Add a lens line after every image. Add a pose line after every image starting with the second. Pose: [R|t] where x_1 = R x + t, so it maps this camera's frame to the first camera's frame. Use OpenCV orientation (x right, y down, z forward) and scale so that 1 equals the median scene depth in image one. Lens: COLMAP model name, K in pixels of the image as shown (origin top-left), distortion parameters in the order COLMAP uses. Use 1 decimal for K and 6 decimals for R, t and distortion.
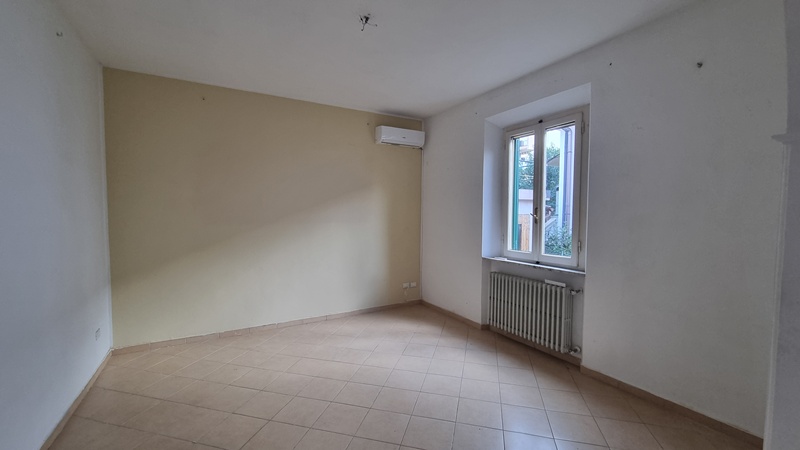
lens RADIAL K [[324.6, 0, 400.0], [0, 324.6, 225.0], [0, 0, 1]] dist [-0.010238, -0.000097]
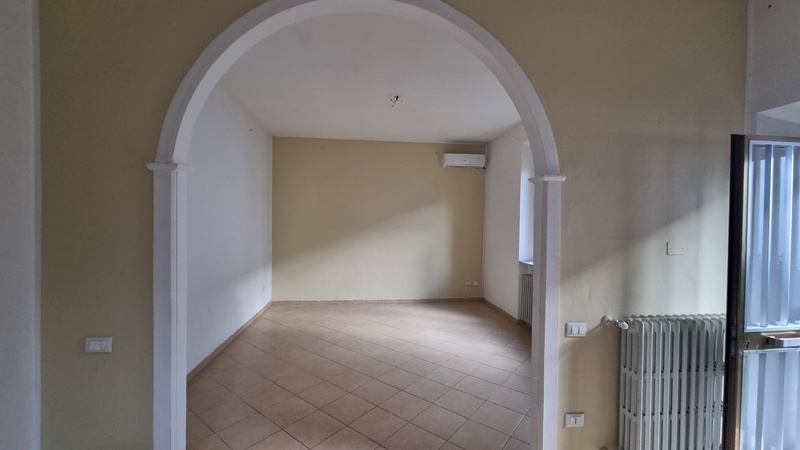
lens RADIAL K [[324.6, 0, 400.0], [0, 324.6, 225.0], [0, 0, 1]] dist [-0.010238, -0.000097]
pose [[0.914850, 0.014101, -0.403547, 0.289700], [-0.026532, 0.999330, -0.025229, 0.008355], [0.402921, 0.033788, 0.914611, -0.212996]]
